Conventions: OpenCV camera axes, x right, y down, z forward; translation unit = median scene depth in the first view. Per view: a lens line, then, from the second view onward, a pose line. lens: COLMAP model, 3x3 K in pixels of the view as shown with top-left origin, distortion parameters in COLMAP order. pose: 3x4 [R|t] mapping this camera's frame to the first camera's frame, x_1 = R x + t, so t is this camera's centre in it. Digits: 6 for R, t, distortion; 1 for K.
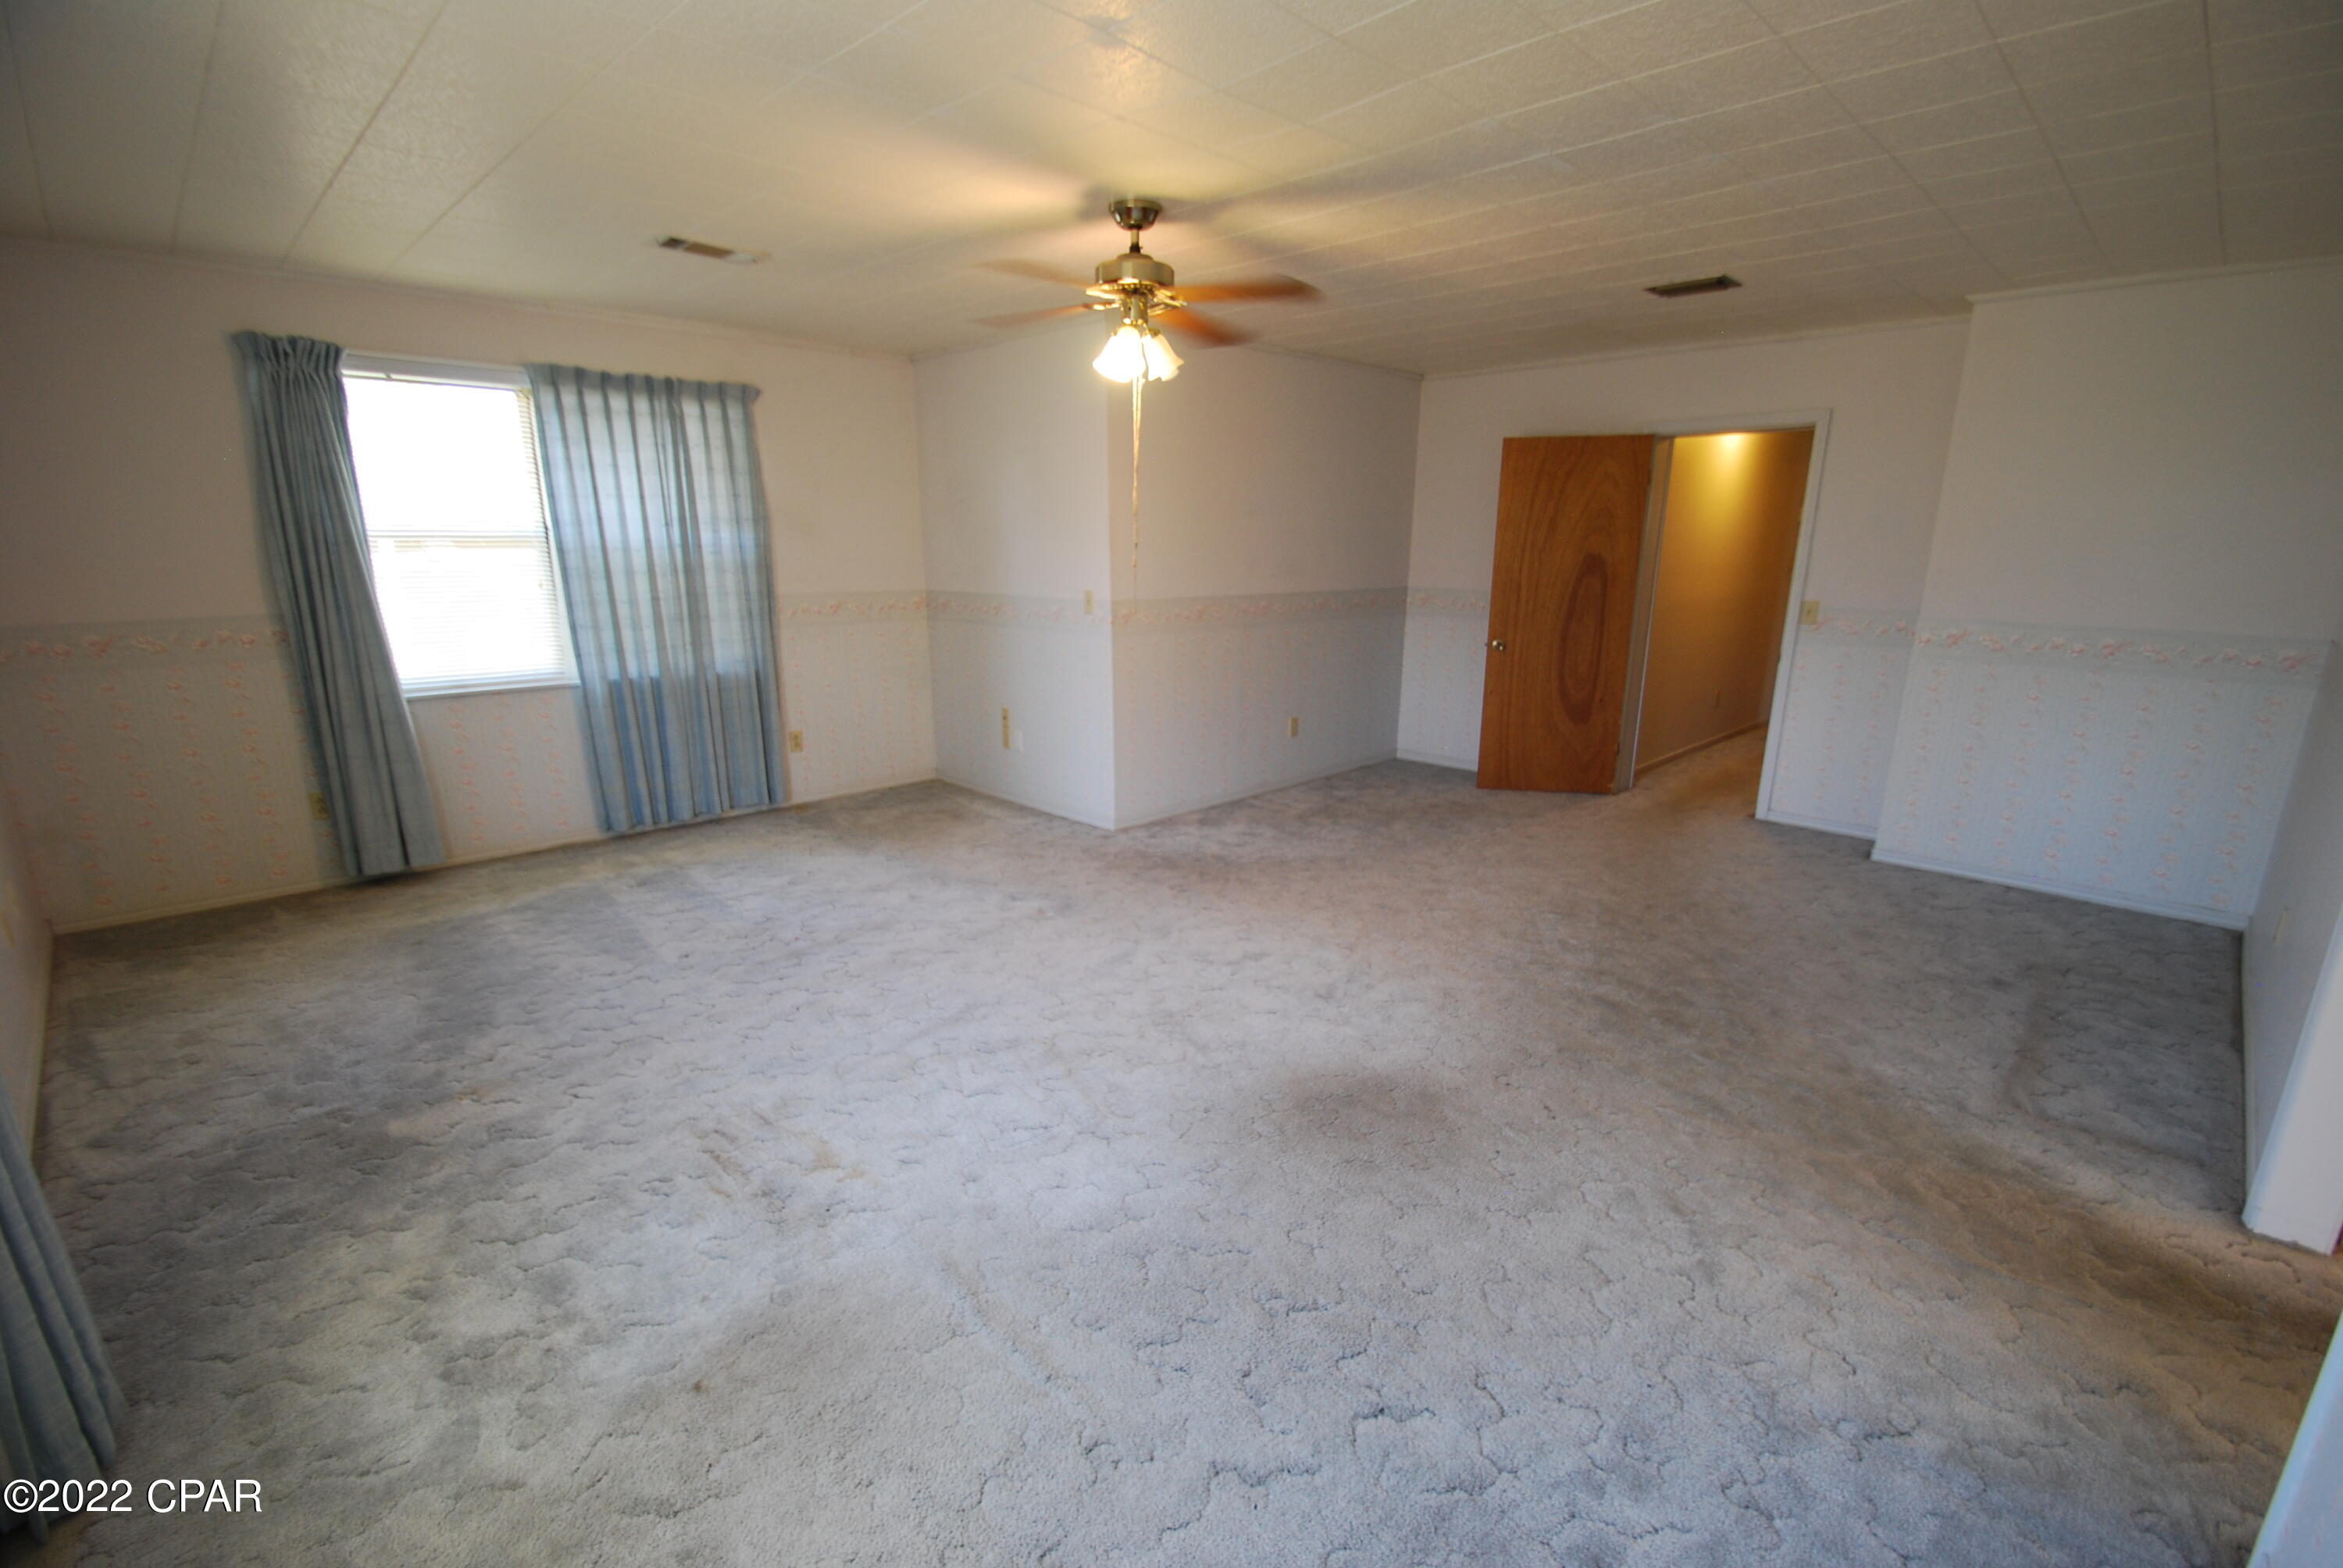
lens RADIAL K [[1033.4, 0, 1181.7], [0, 1033.4, 818.4], [0, 0, 1]] dist [0.019296, -0.018023]
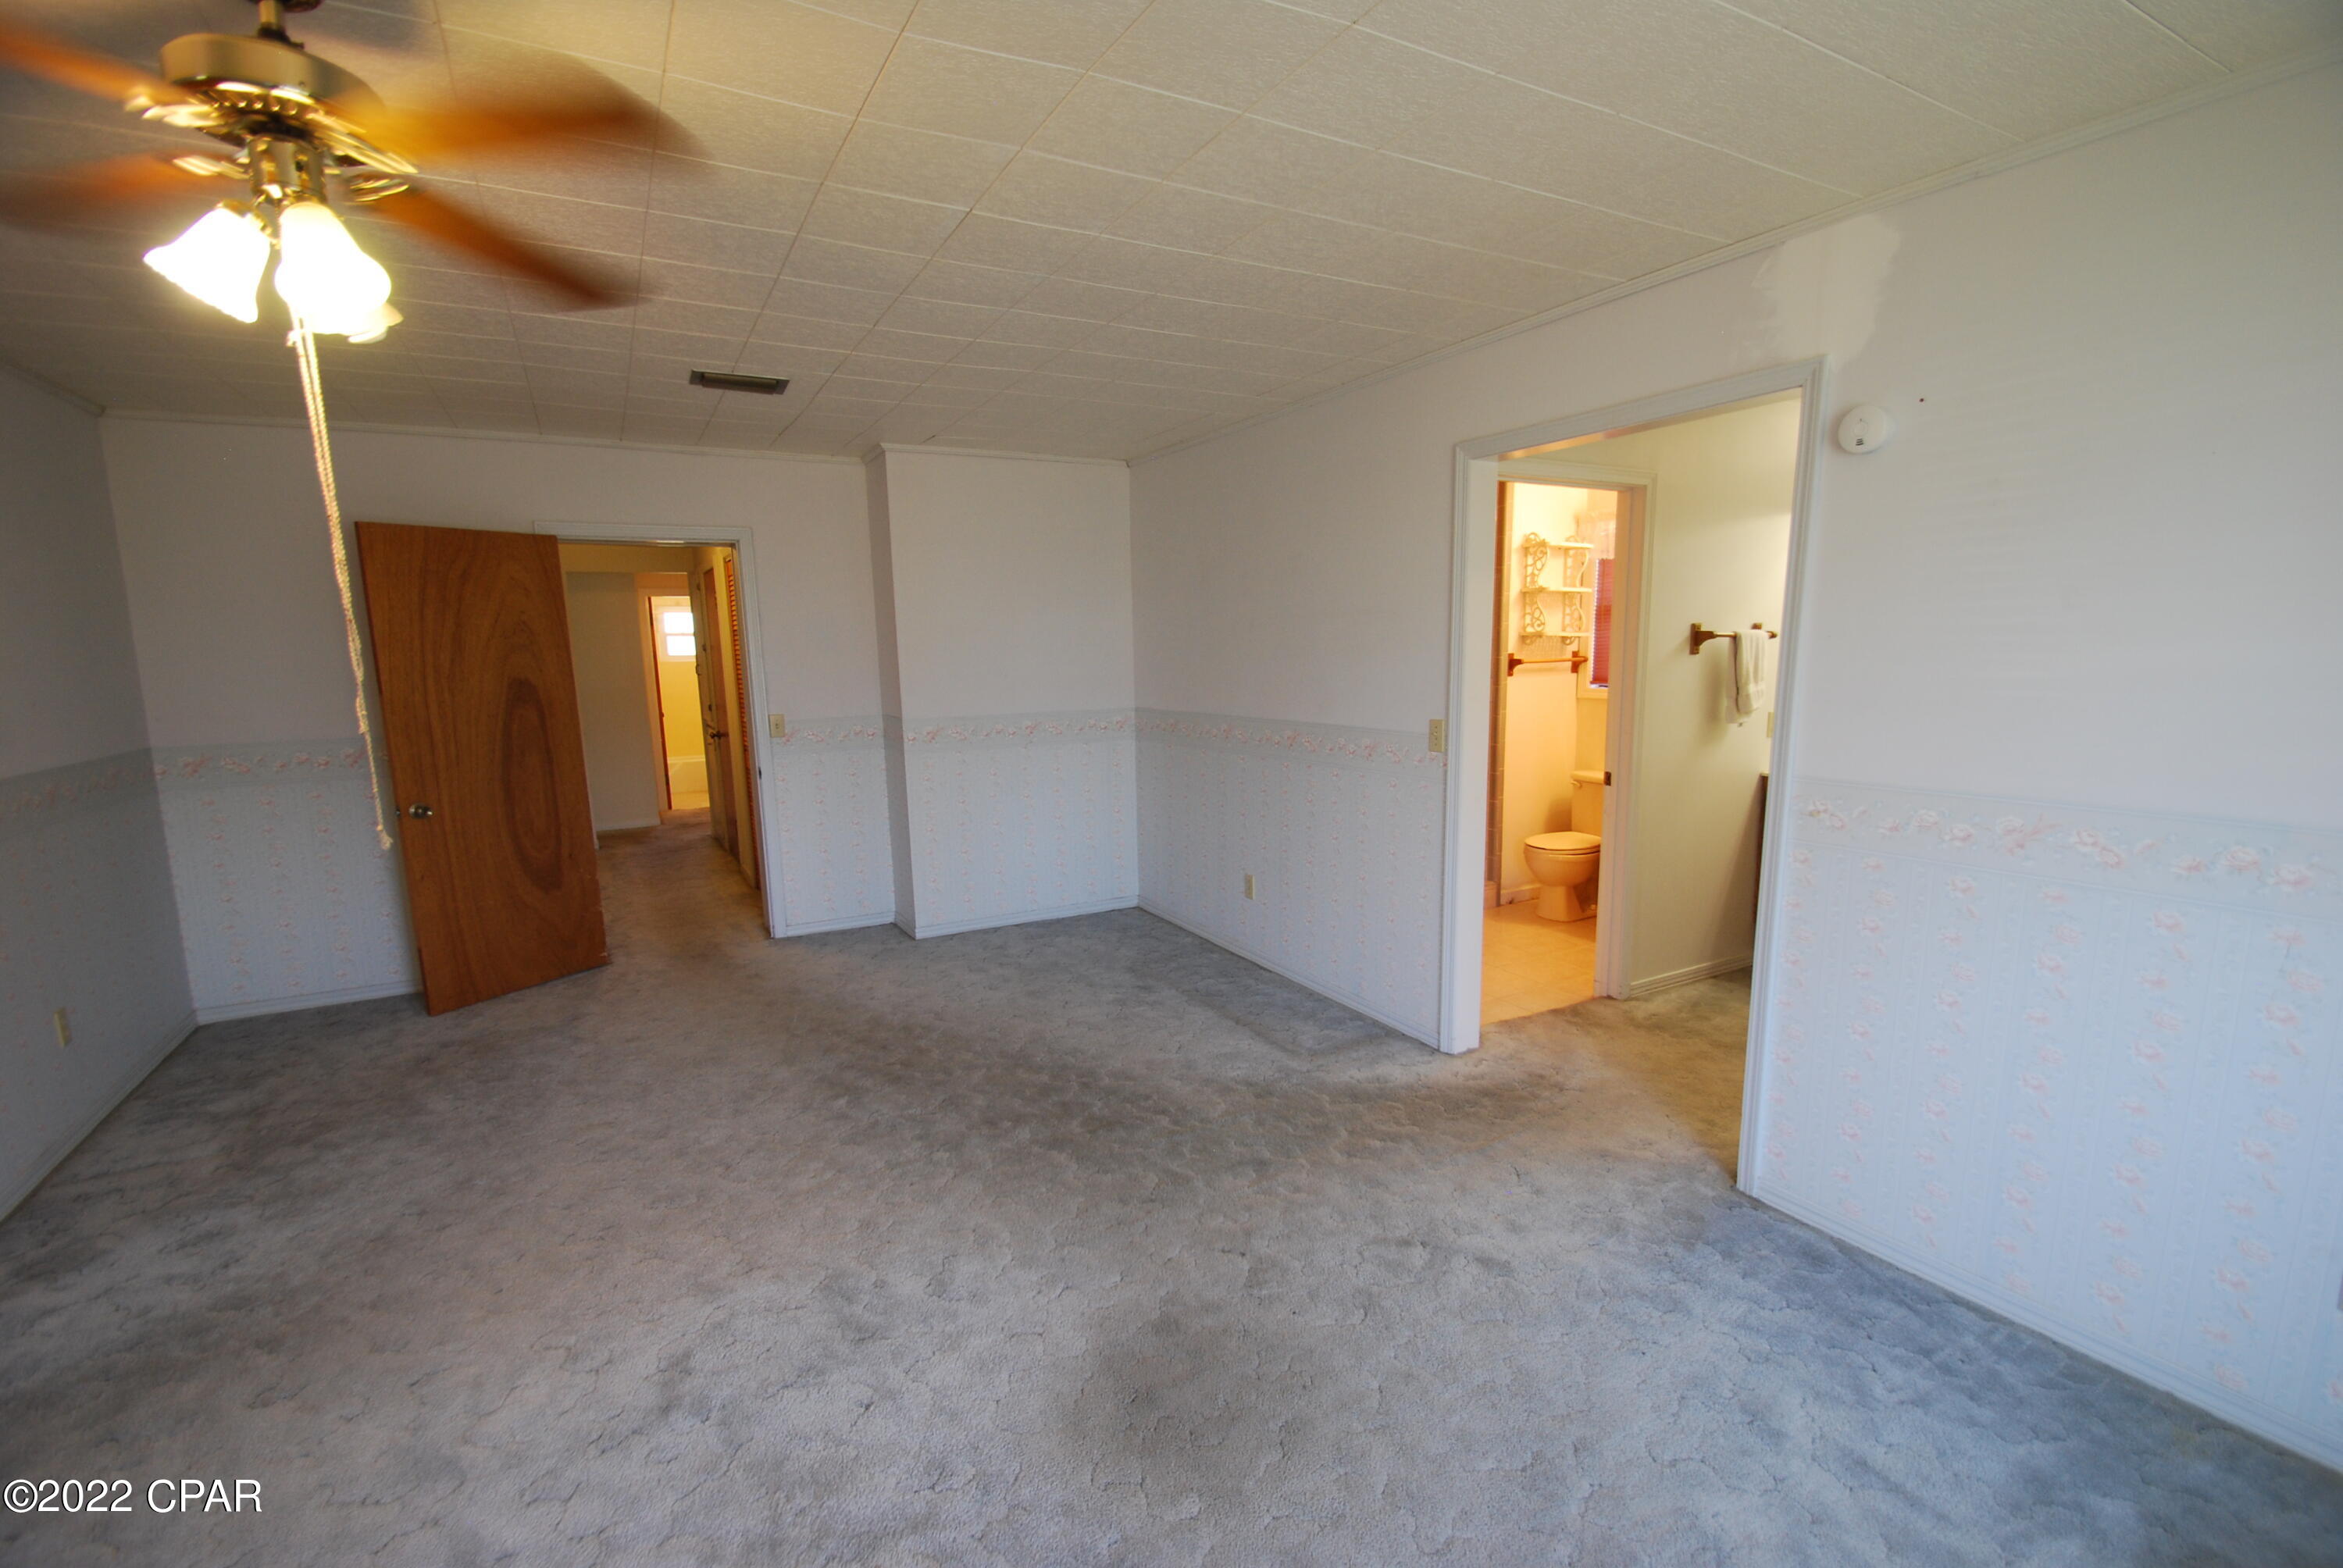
lens RADIAL K [[1033.4, 0, 1181.7], [0, 1033.4, 818.4], [0, 0, 1]] dist [0.019296, -0.018023]
pose [[0.279090, -0.170560, 0.944996, -0.233330], [0.273184, 0.957539, 0.092143, -0.093282], [-0.920586, 0.232442, 0.313834, 0.330962]]
